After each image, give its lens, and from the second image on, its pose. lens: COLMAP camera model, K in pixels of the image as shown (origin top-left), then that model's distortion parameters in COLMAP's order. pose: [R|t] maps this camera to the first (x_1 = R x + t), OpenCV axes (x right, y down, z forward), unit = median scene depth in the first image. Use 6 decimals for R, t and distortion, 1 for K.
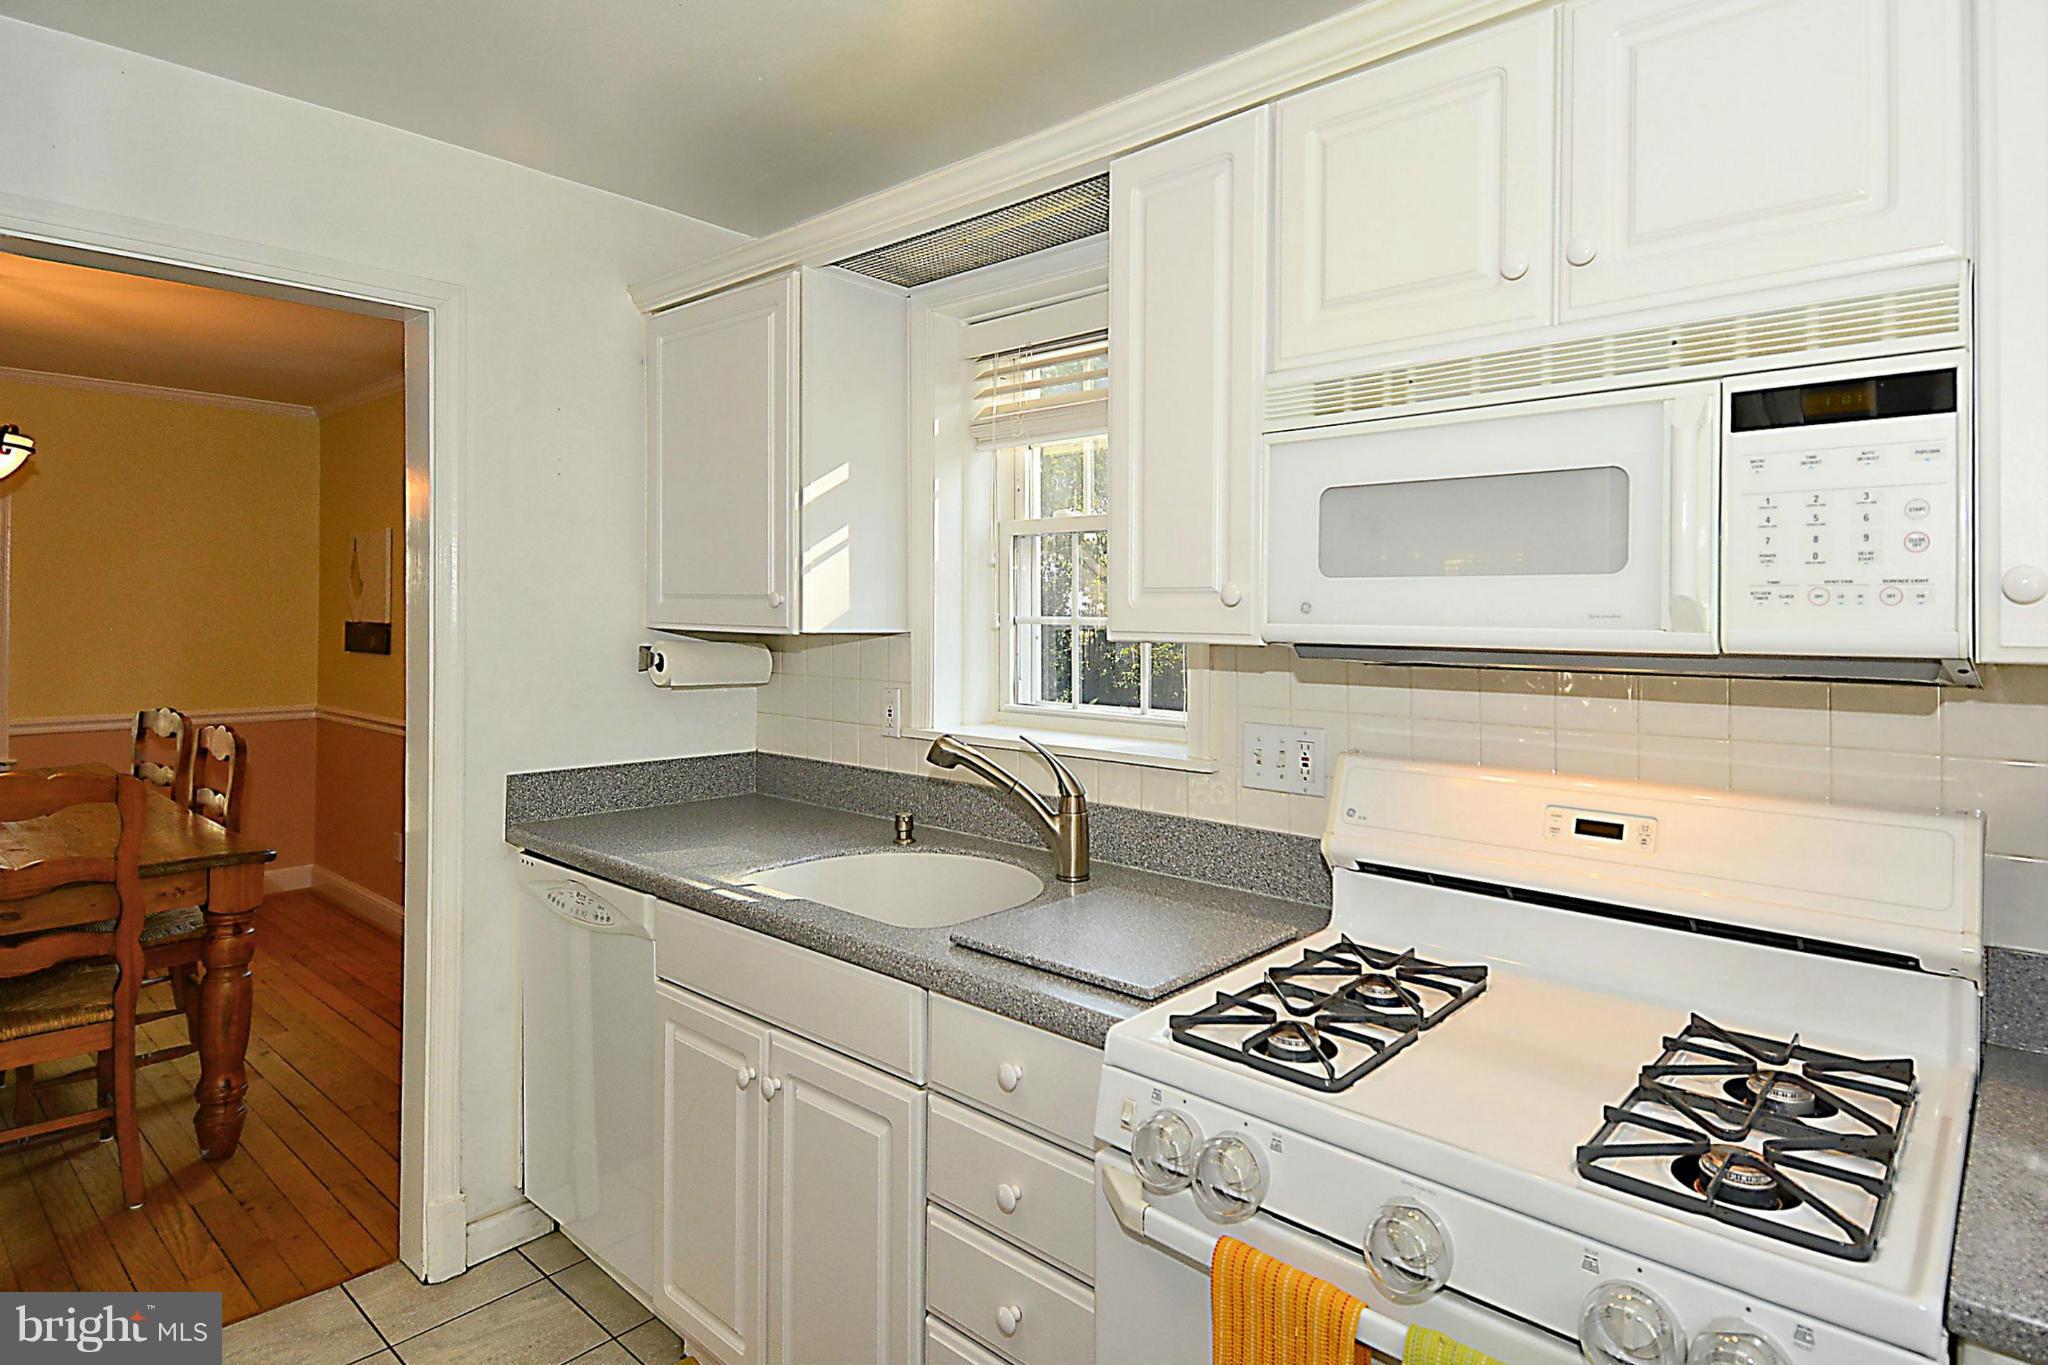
lens RADIAL K [[1068.3, 0, 1014.9], [0, 1068.3, 626.7], [0, 0, 1]] dist [-0.002067, -0.001546]
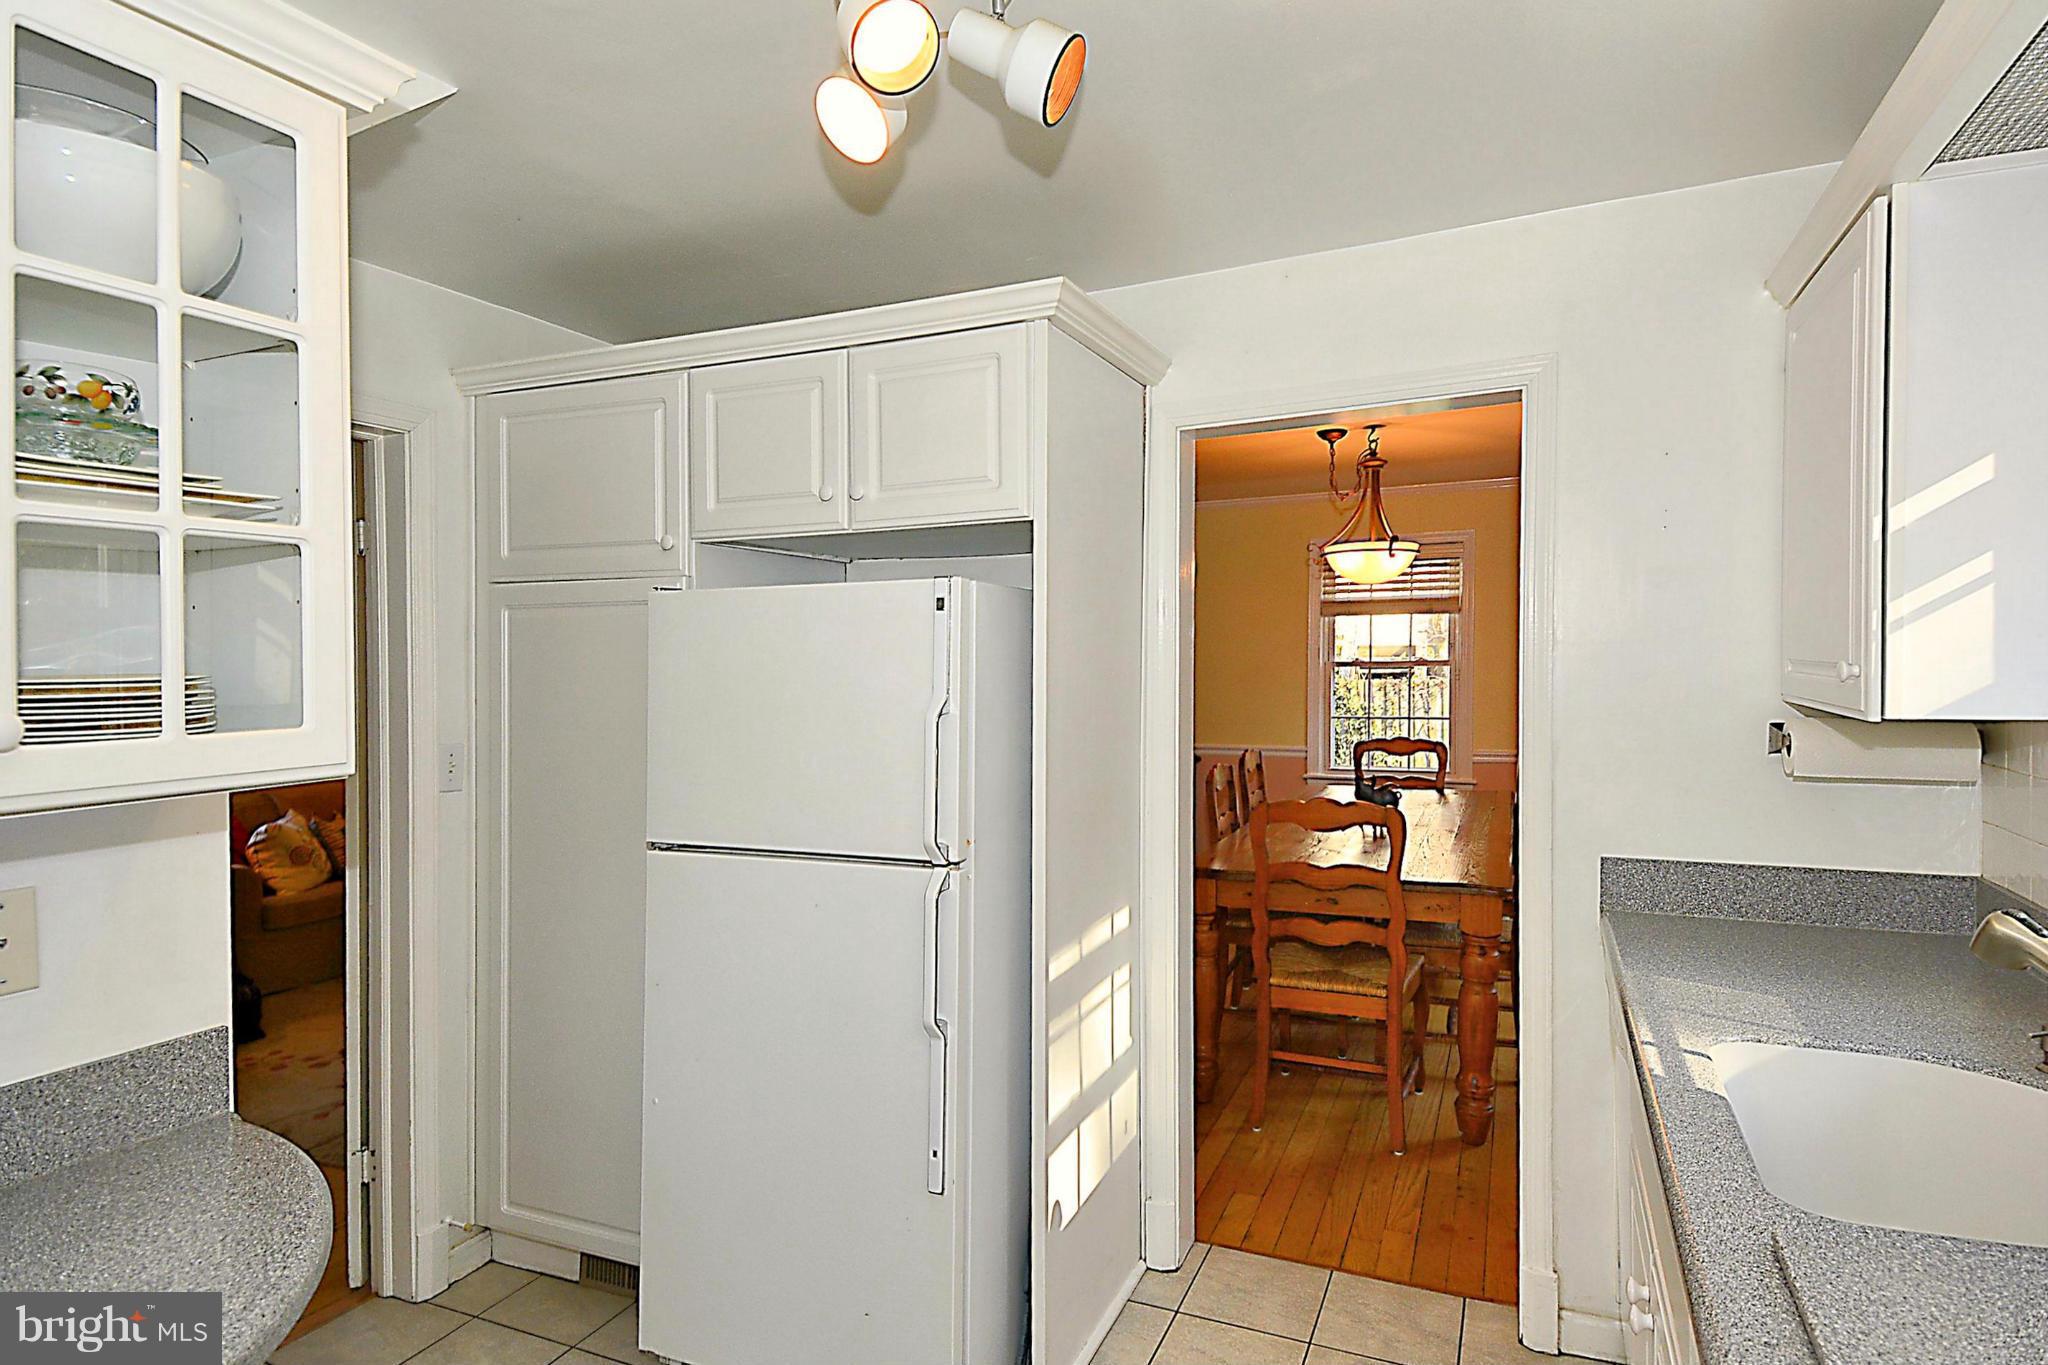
lens RADIAL K [[1057.5, 0, 1142.7], [0, 1057.5, 678.7], [0, 0, 1]] dist [0.046576, -0.059811]
pose [[0.358593, 0.002606, -0.933491, 0.236349], [0.009316, 0.999936, 0.006370, -0.025145], [0.933448, -0.010981, 0.358546, 0.268614]]
